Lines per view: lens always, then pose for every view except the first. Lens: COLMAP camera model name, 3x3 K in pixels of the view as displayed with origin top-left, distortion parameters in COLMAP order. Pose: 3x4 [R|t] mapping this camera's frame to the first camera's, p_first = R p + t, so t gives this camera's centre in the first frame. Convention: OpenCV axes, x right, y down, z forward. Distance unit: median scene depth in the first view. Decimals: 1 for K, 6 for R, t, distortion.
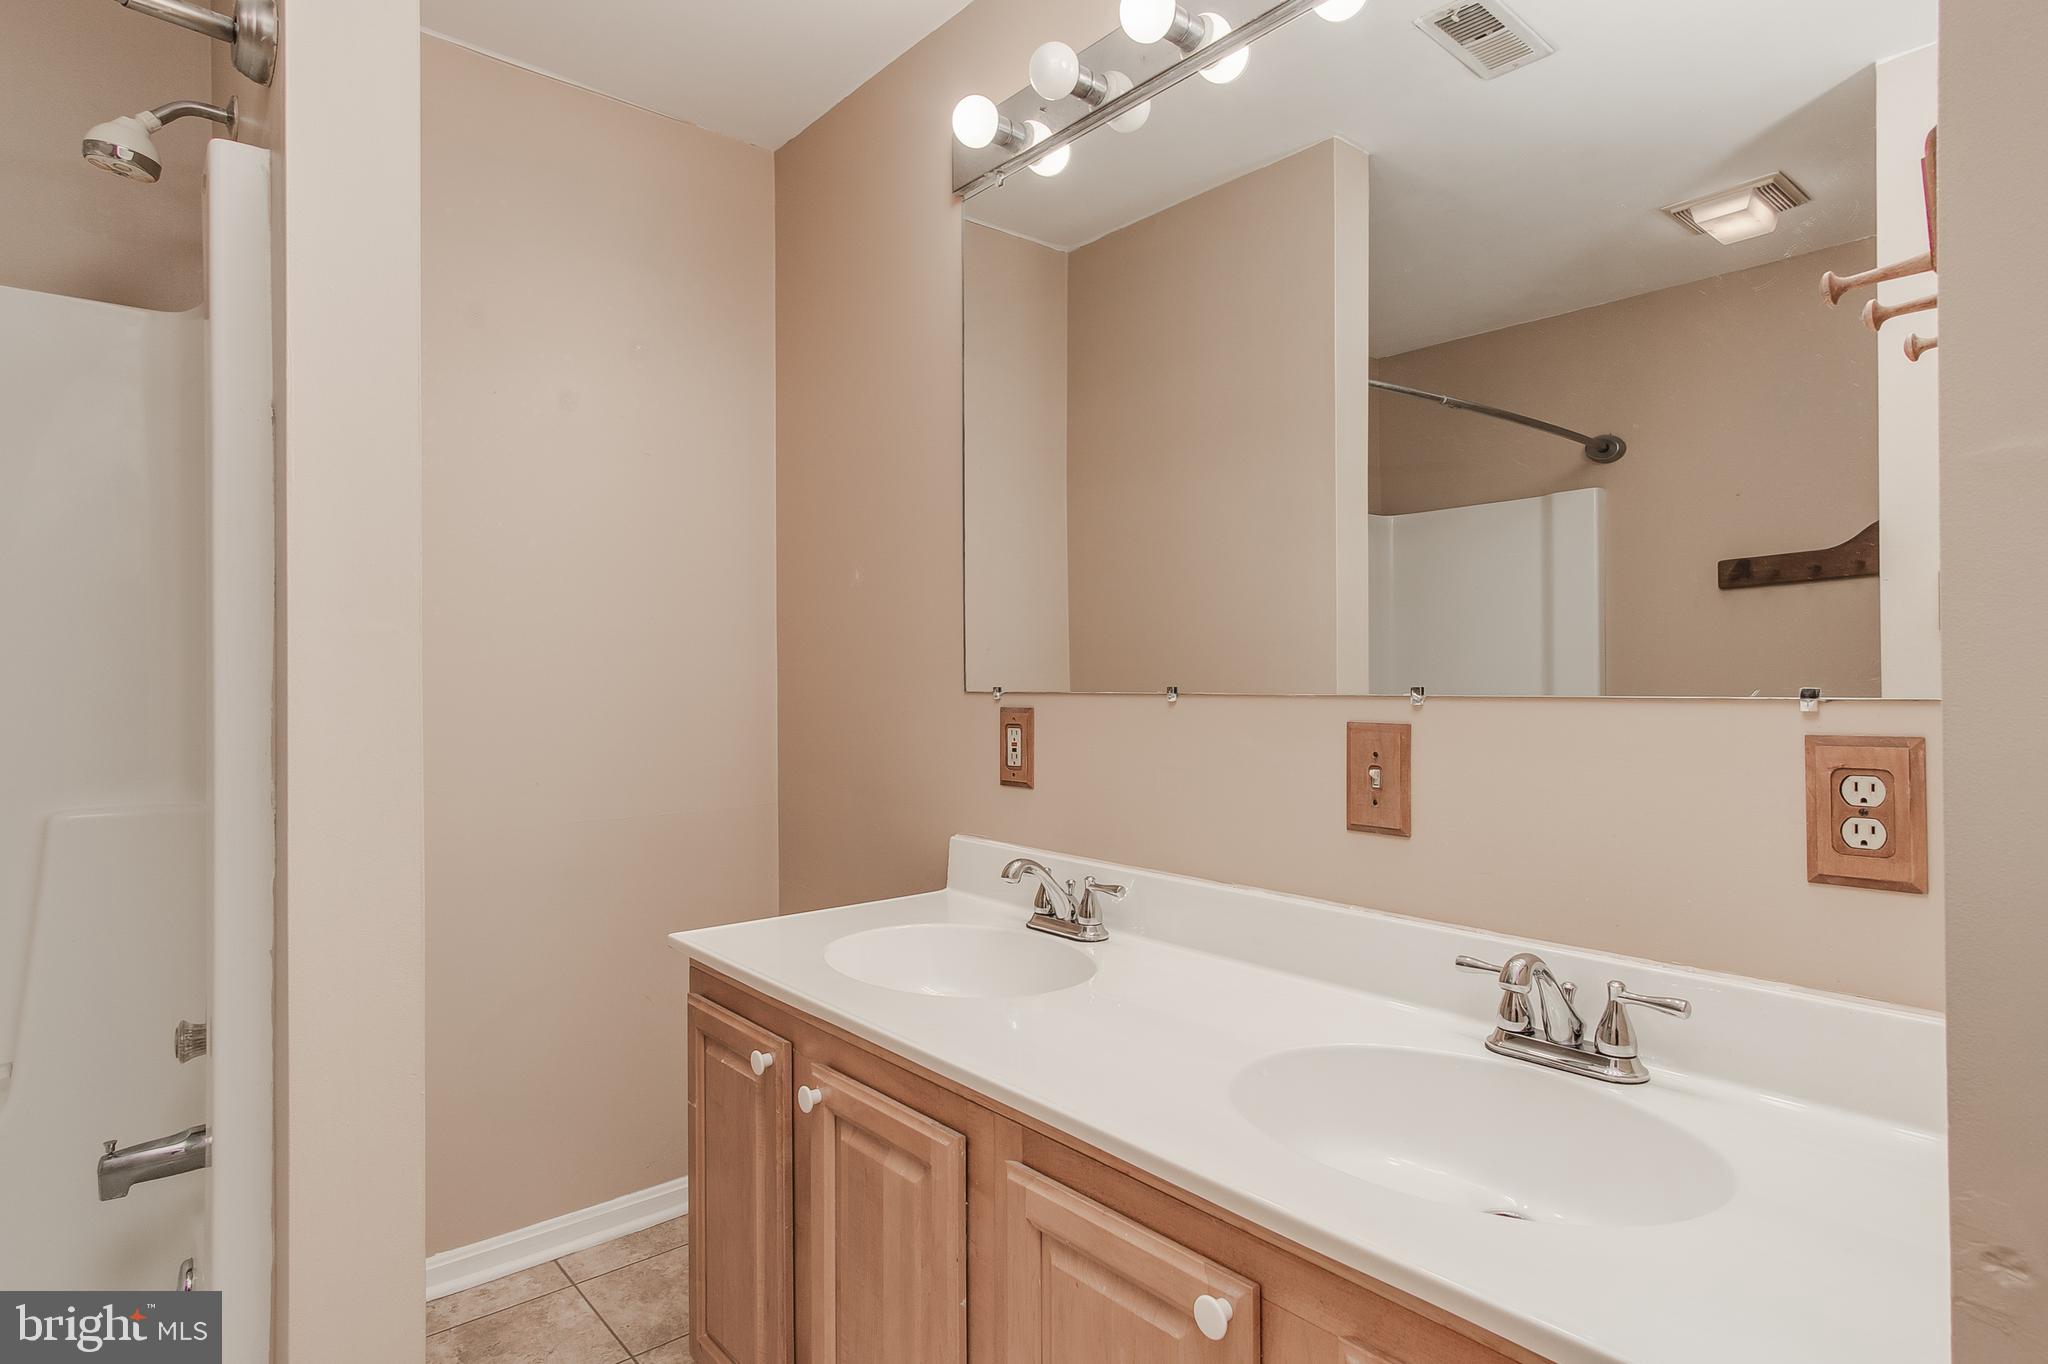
lens RADIAL K [[1101.1, 0, 1024.0], [0, 1101.1, 682.0], [0, 0, 1]] dist [-0.000222, -0.000161]
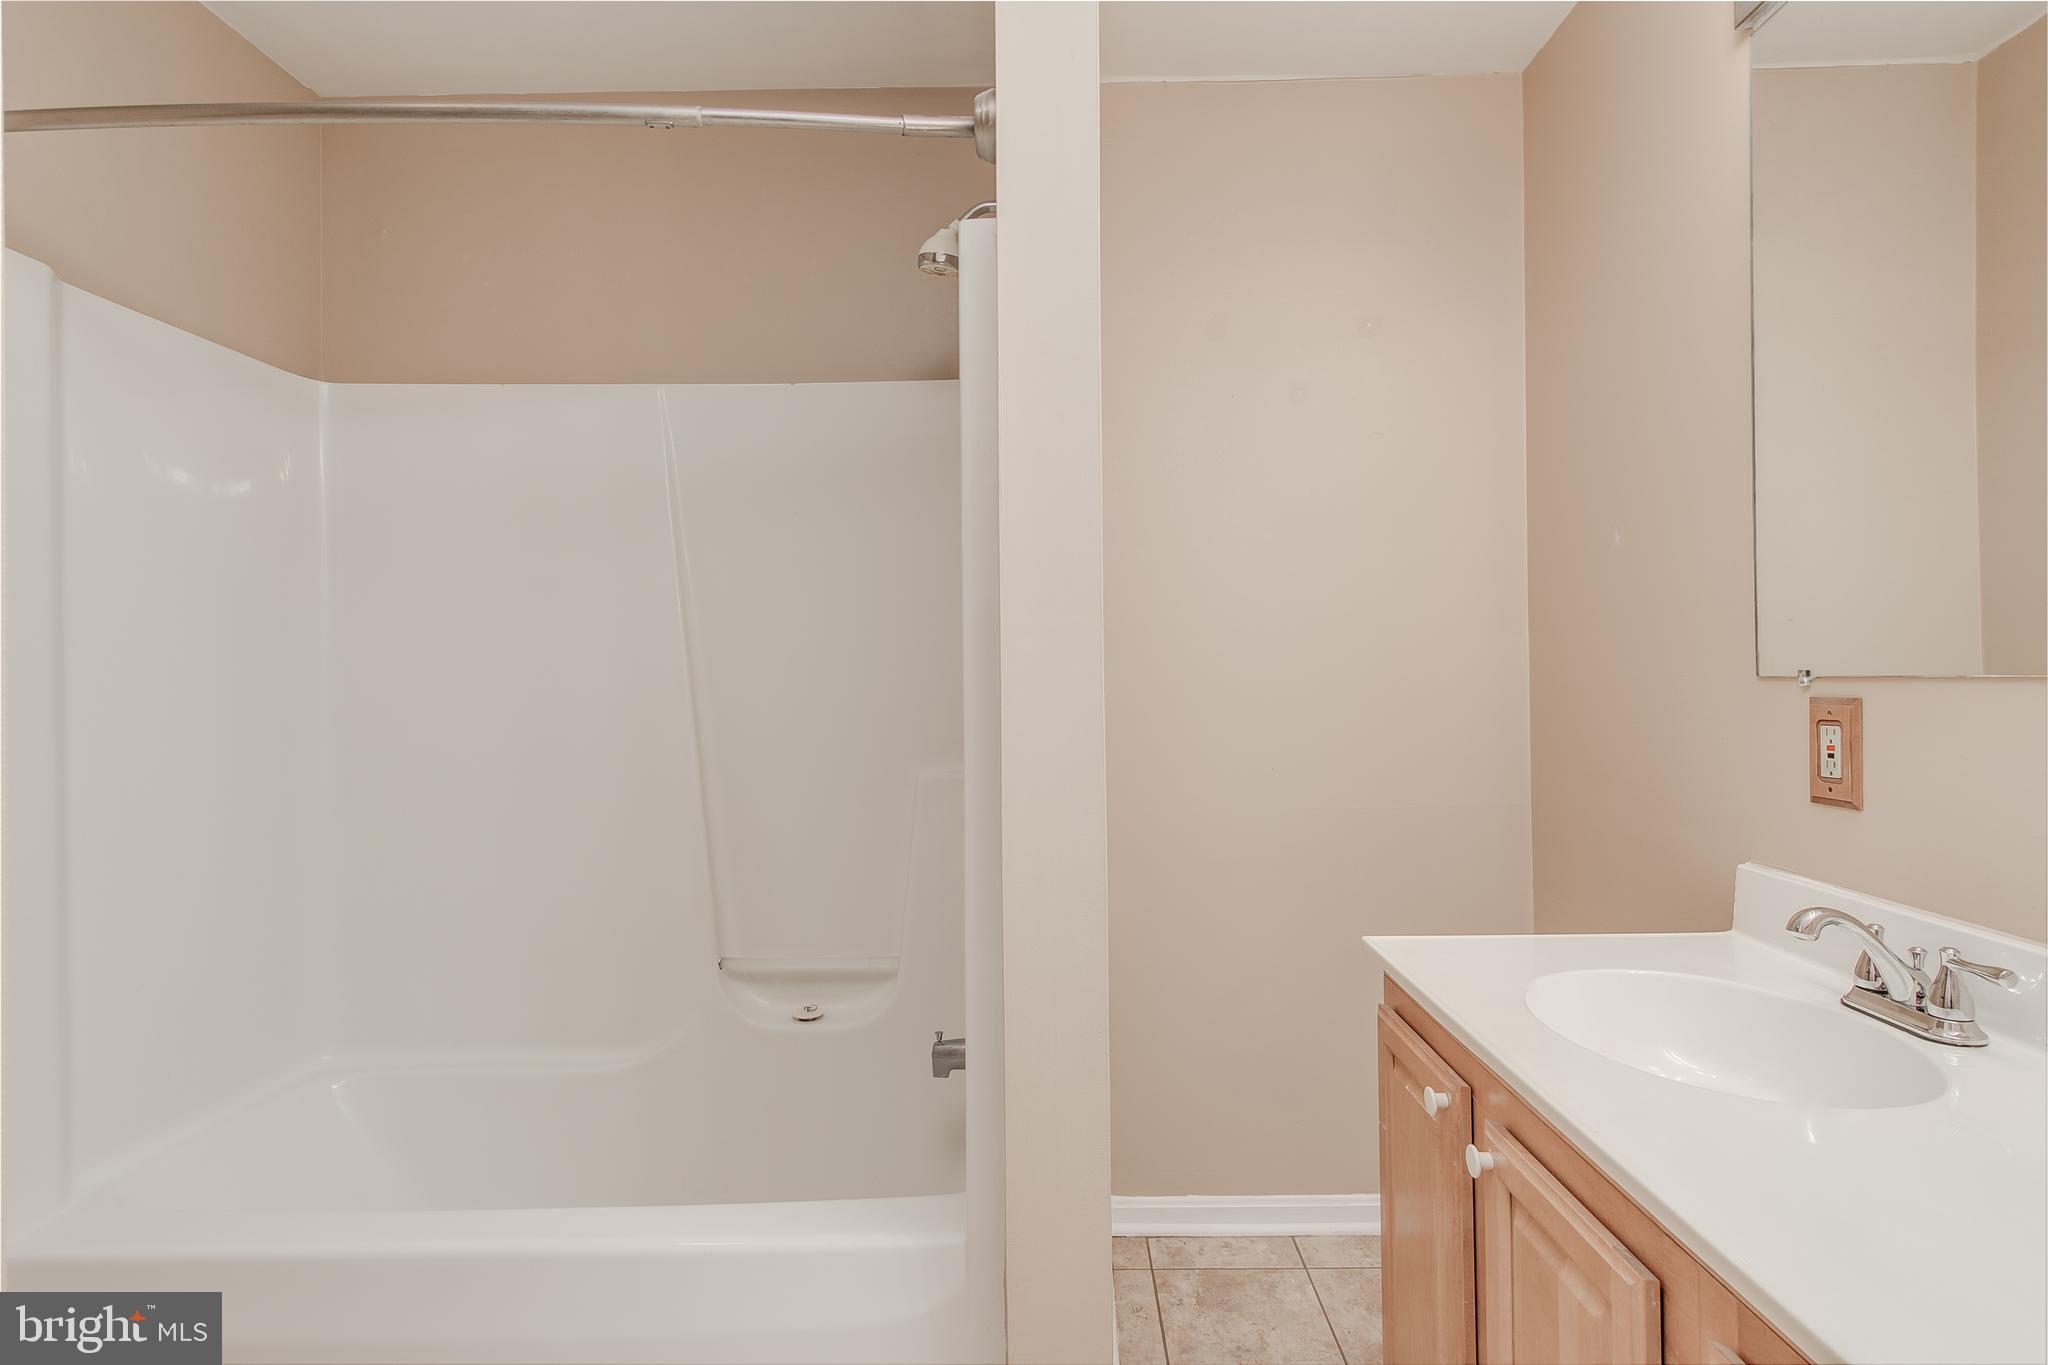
lens RADIAL K [[1074.3, 0, 1027.6], [0, 1074.3, 676.0], [0, 0, 1]] dist [0.001785, 0.002086]
pose [[0.749505, -0.007275, -0.661958, 0.071508], [0.009178, 0.999958, -0.000598, 0.004899], [0.661935, -0.005628, 0.749540, 0.124774]]
